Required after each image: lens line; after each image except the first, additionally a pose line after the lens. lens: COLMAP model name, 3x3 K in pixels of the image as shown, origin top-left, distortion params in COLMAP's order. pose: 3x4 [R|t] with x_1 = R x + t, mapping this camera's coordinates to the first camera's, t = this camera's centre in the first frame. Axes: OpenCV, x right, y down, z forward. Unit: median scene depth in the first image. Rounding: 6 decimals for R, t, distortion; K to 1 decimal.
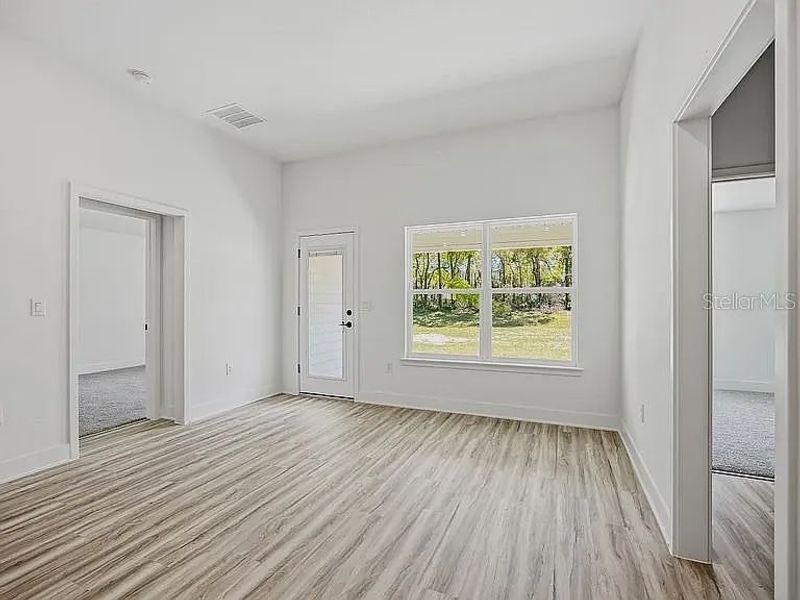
lens RADIAL K [[377.3, 0, 398.6], [0, 377.3, 298.3], [0, 0, 1]] dist [-0.001892, 0.001024]
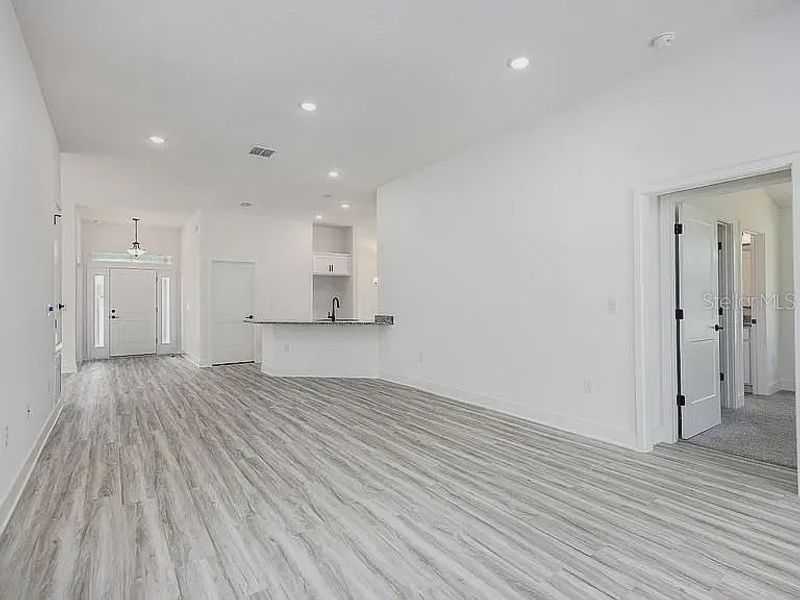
lens RADIAL K [[403.1, 0, 401.1], [0, 403.1, 303.2], [0, 0, 1]] dist [-0.001840, 0.008655]
pose [[-0.515732, 0.001832, -0.856748, 0.355425], [0.014414, 0.999875, -0.006539, 0.011699], [0.856629, -0.015722, -0.515694, 0.816031]]
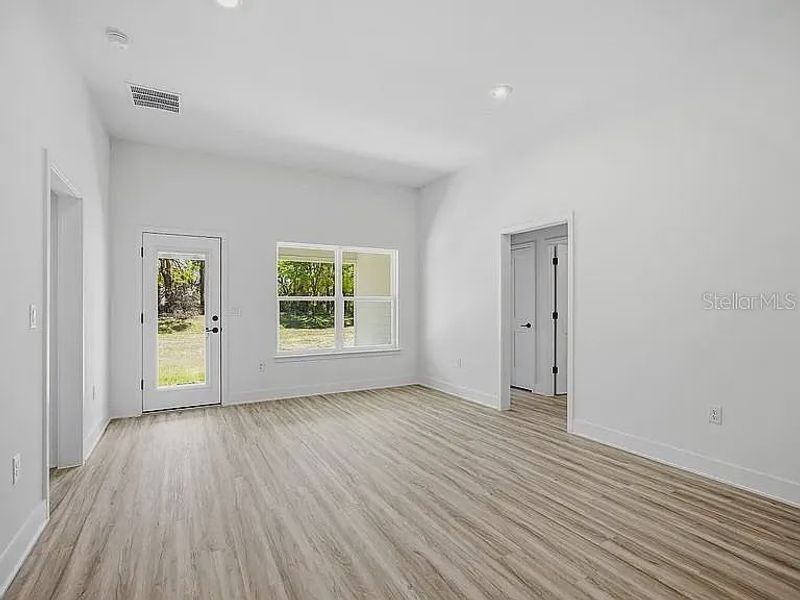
lens RADIAL K [[403.1, 0, 401.1], [0, 403.1, 303.2], [0, 0, 1]] dist [-0.001840, 0.008655]
pose [[0.606044, 0.002707, 0.795427, -0.864901], [-0.004991, 0.999987, 0.000400, -0.004899], [-0.795416, -0.004213, 0.606050, -0.038076]]
